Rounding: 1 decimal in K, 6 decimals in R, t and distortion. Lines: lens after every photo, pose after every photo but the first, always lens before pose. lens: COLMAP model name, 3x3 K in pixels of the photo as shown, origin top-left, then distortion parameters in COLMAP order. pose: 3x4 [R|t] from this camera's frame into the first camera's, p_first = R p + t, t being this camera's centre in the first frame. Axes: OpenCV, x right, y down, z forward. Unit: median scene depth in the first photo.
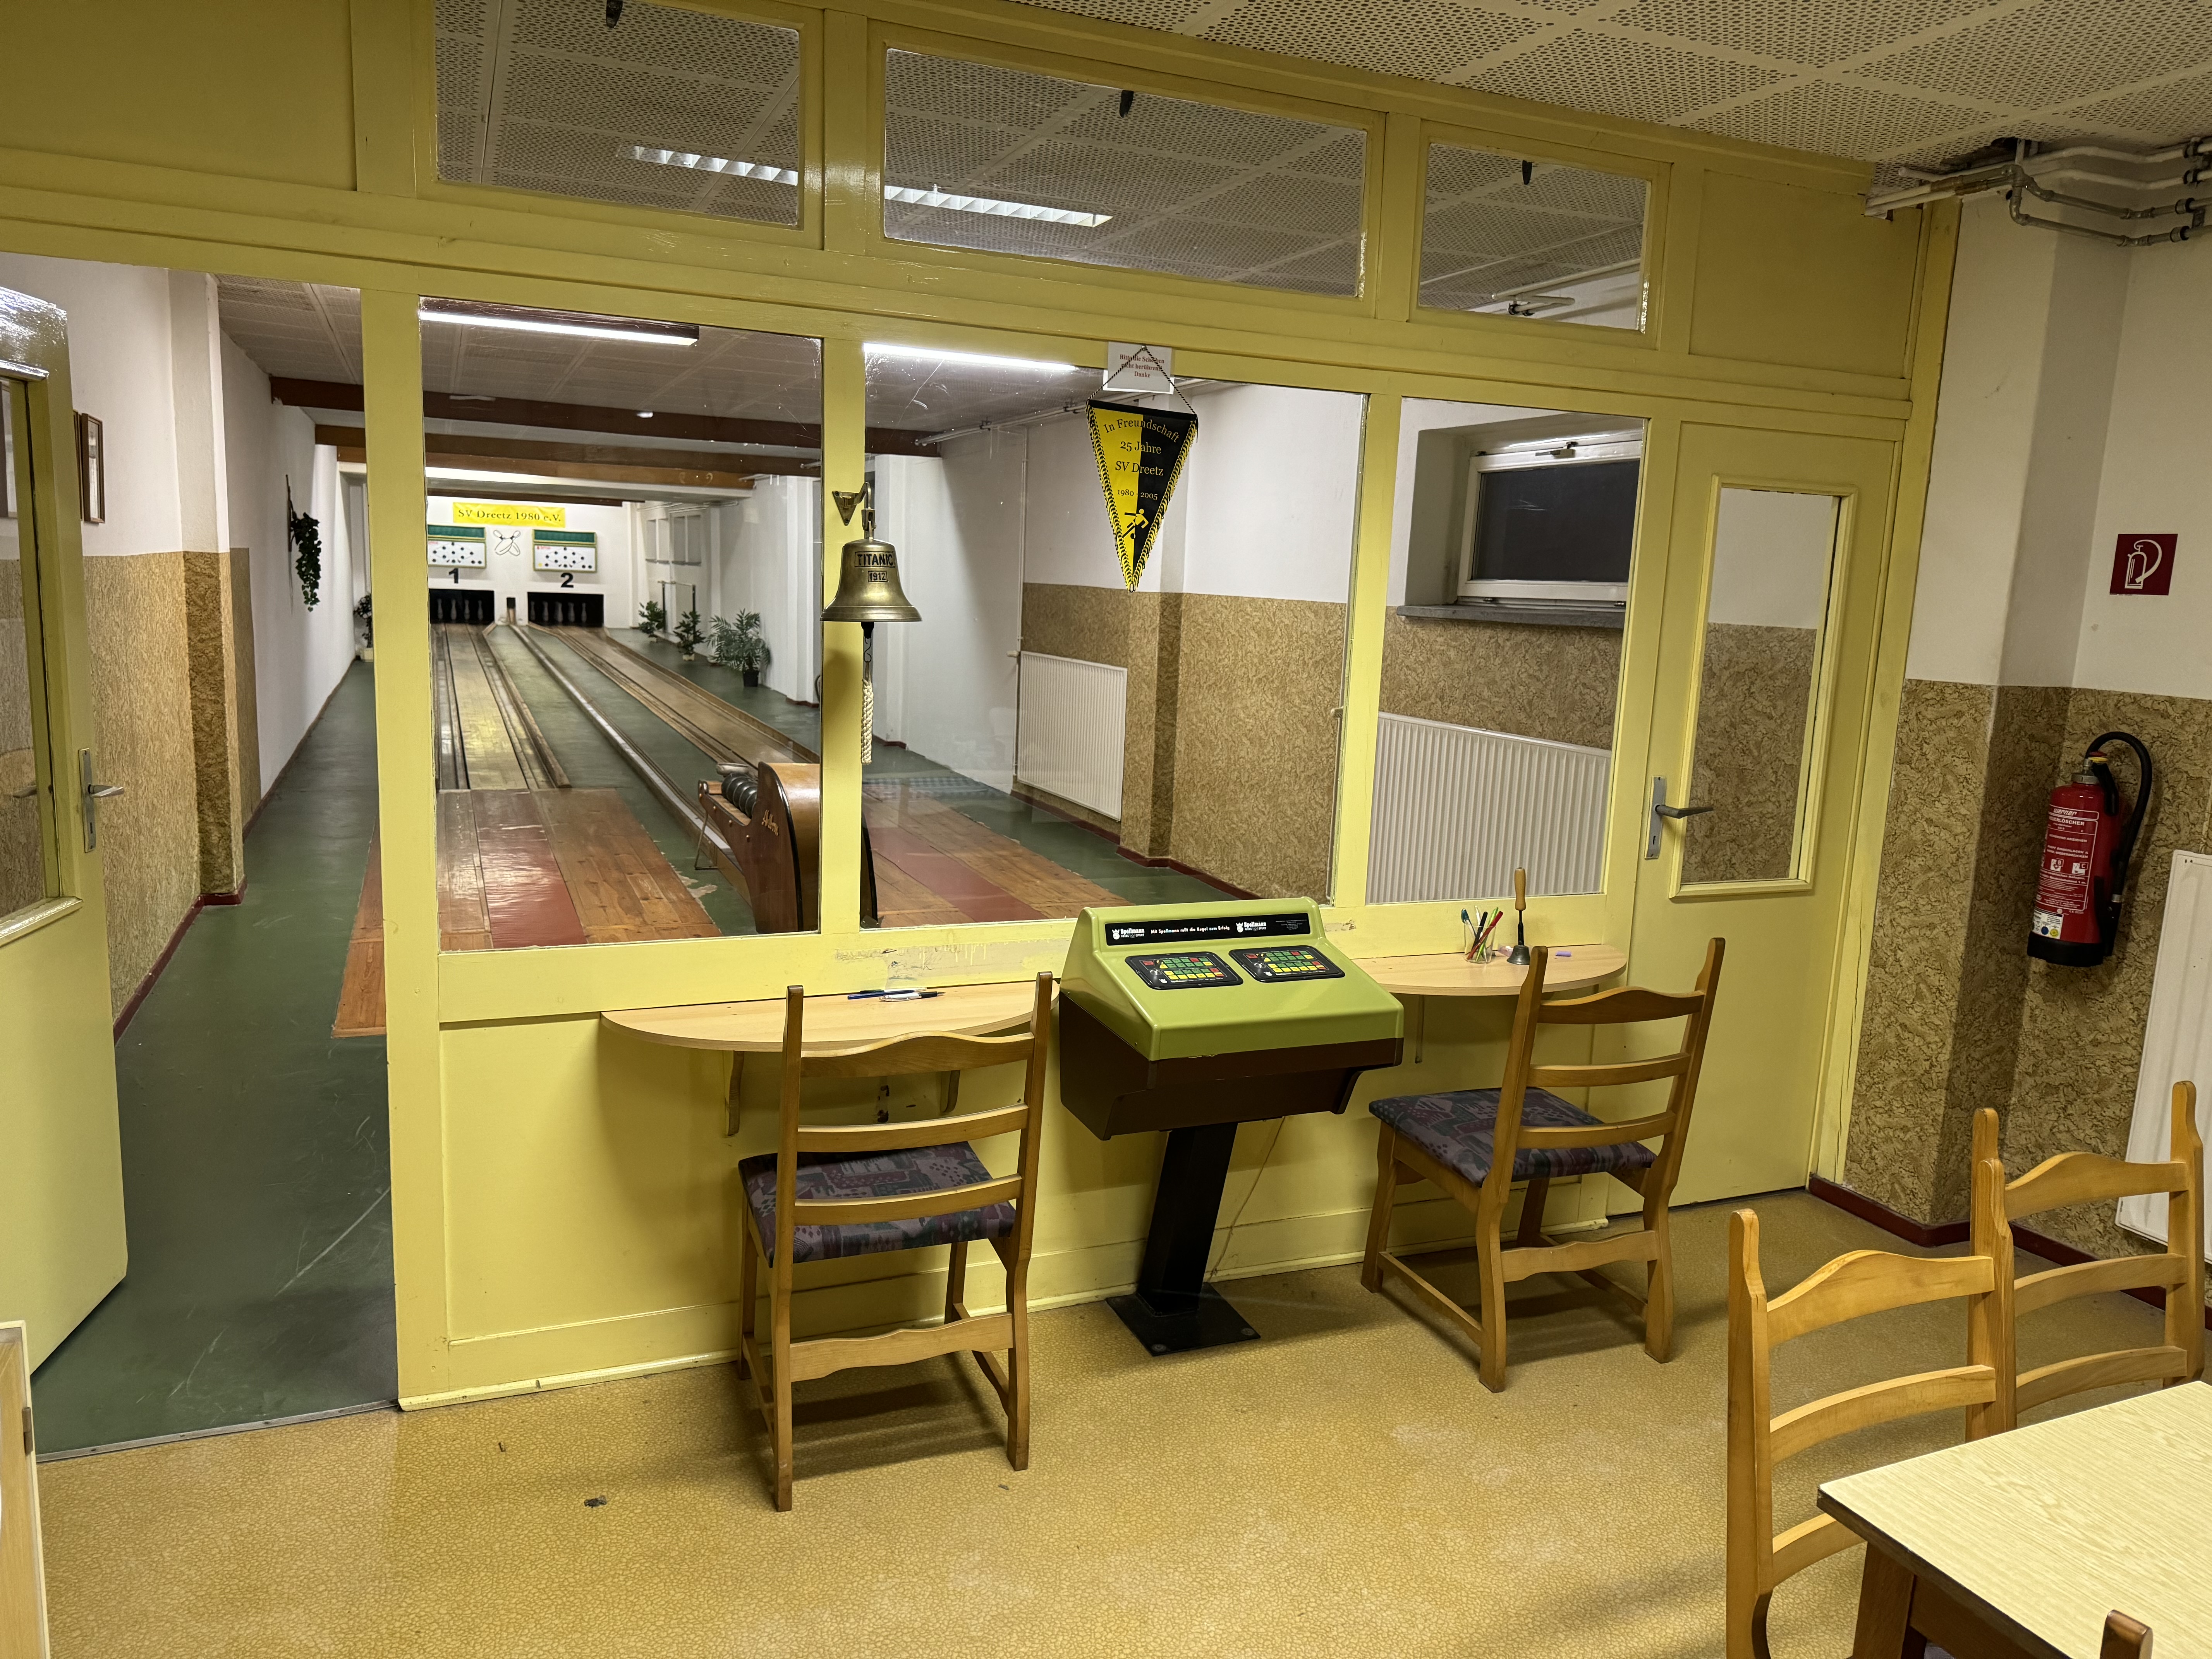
lens RADIAL K [[1563.6, 0, 1104.4], [0, 1563.6, 830.2], [0, 0, 1]] dist [0.026398, -0.016527]
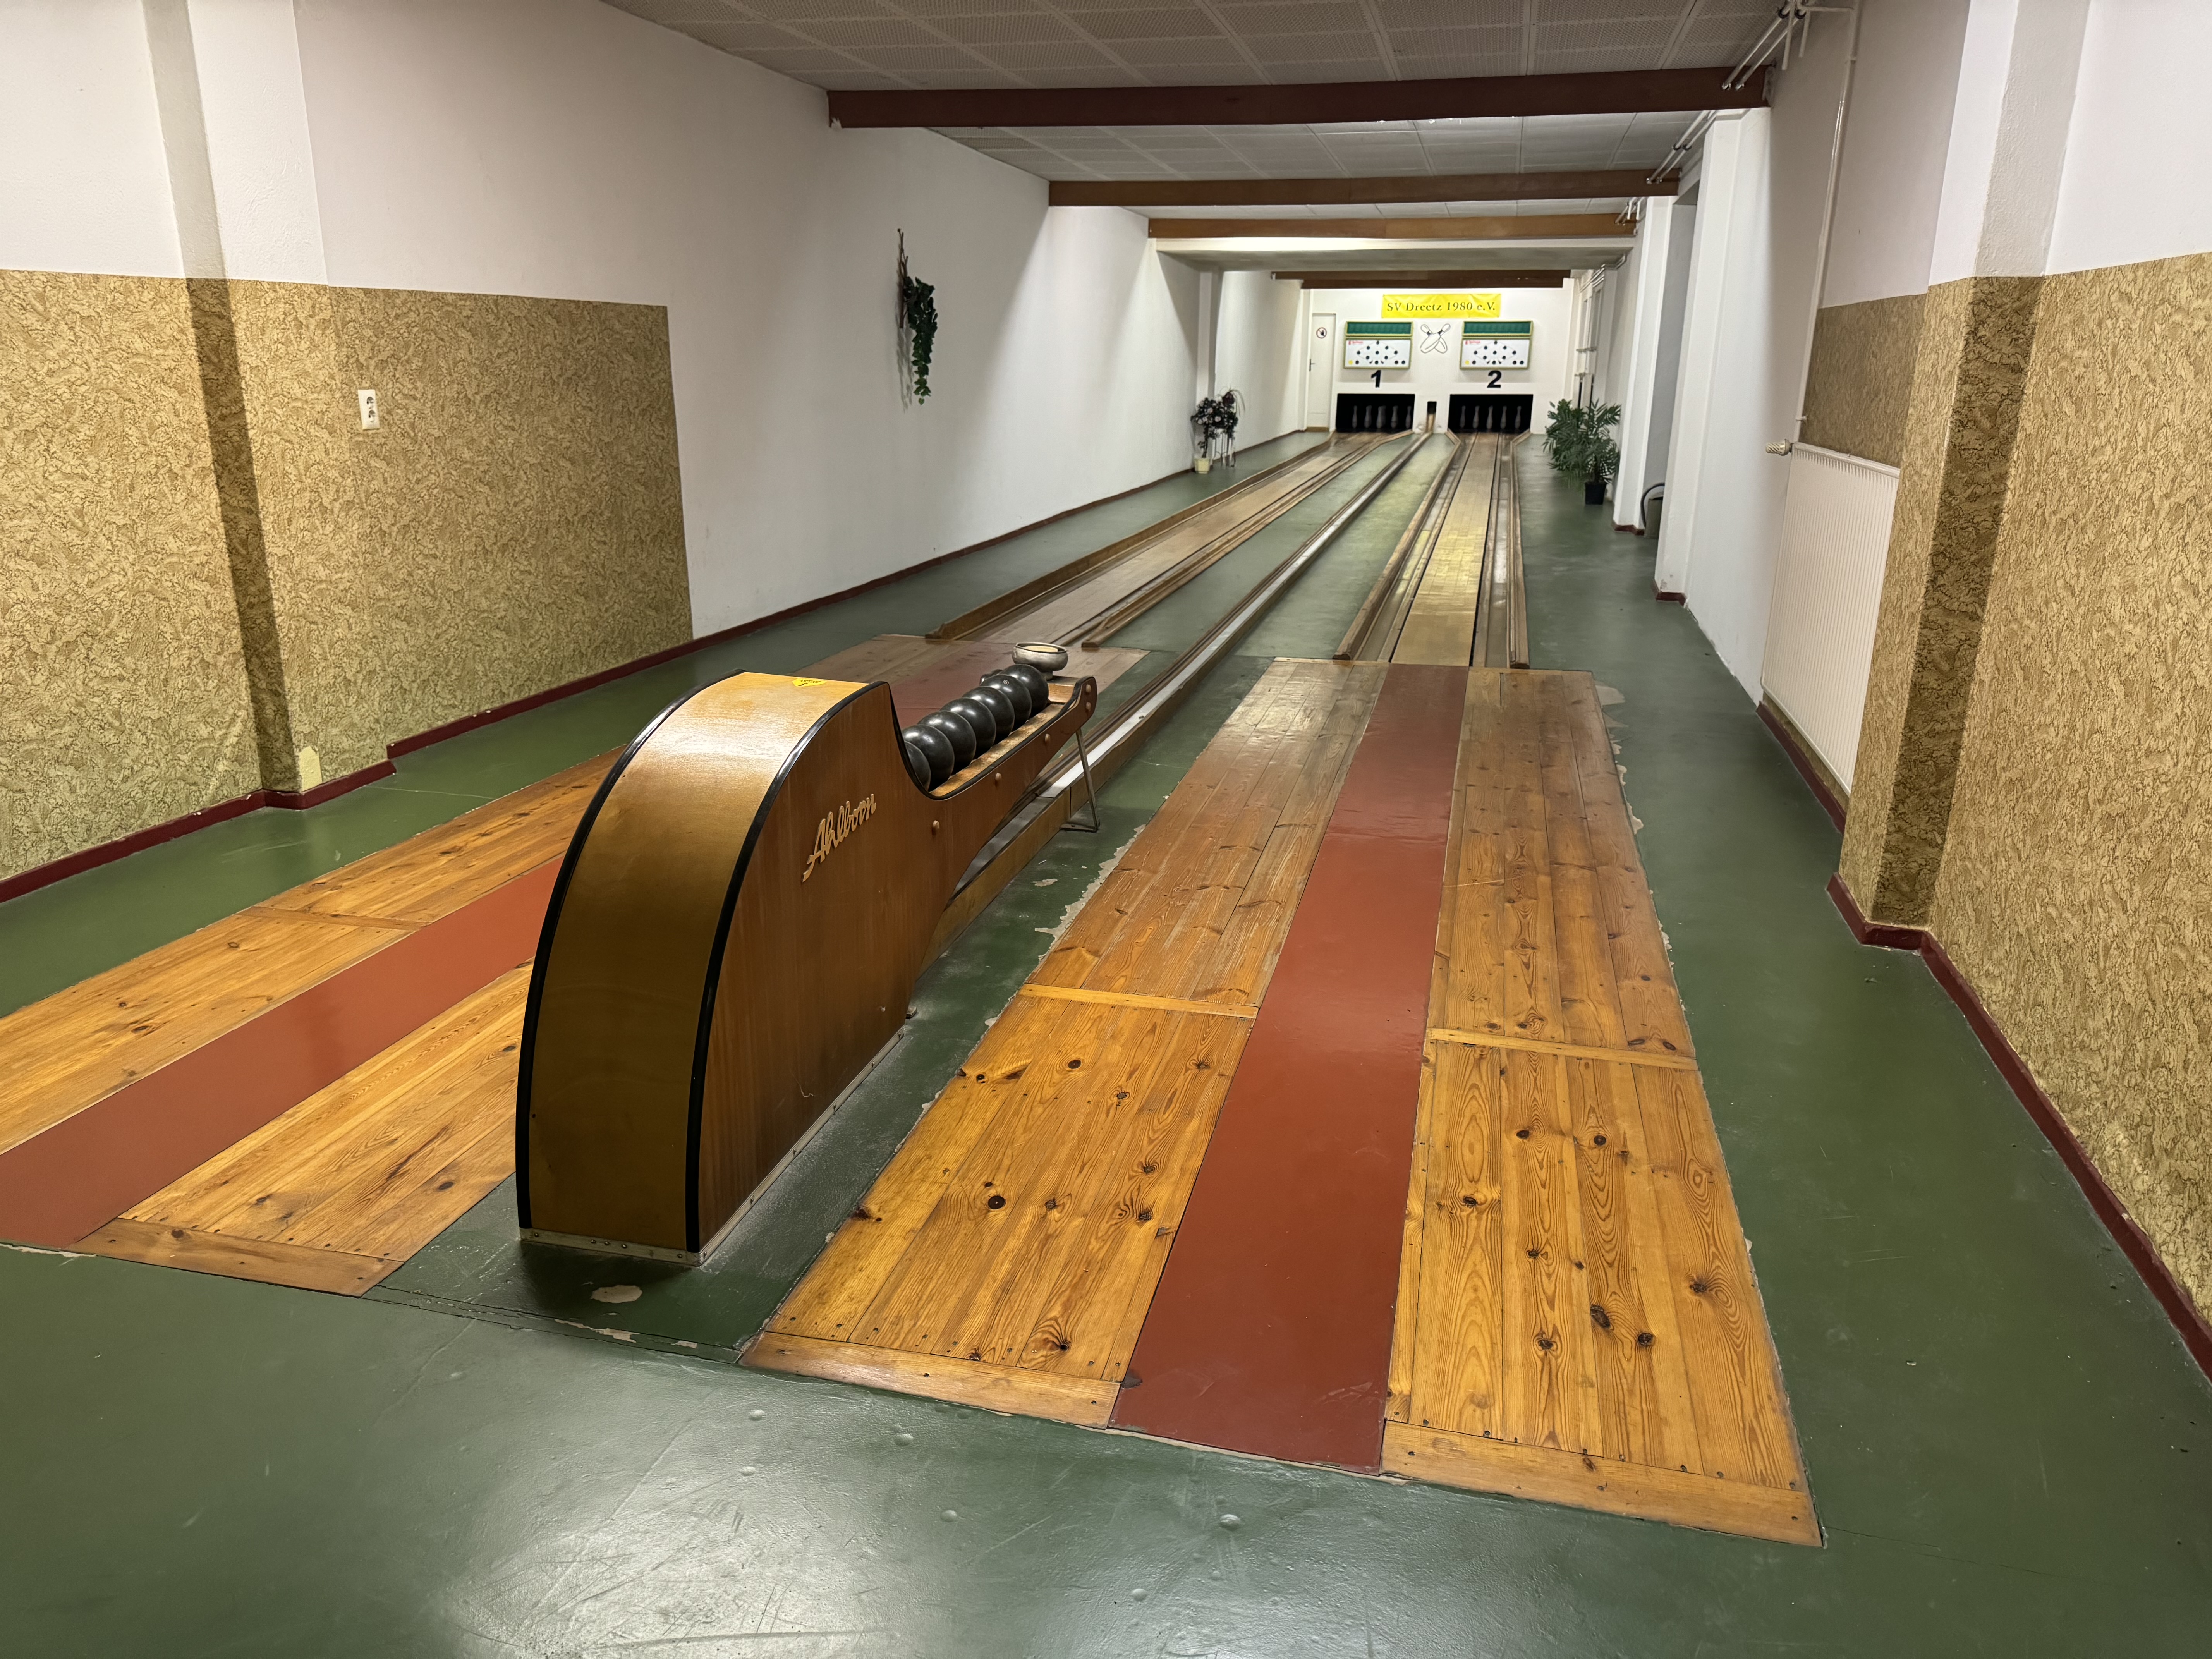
lens RADIAL K [[1563.6, 0, 1103.5], [0, 1563.6, 828.6], [0, 0, 1]] dist [0.026398, -0.016527]
pose [[0.798575, 0.139354, -0.585541, 0.080267], [-0.072518, 0.988018, 0.136238, -0.037954], [0.597511, -0.066334, 0.799112, 0.388966]]
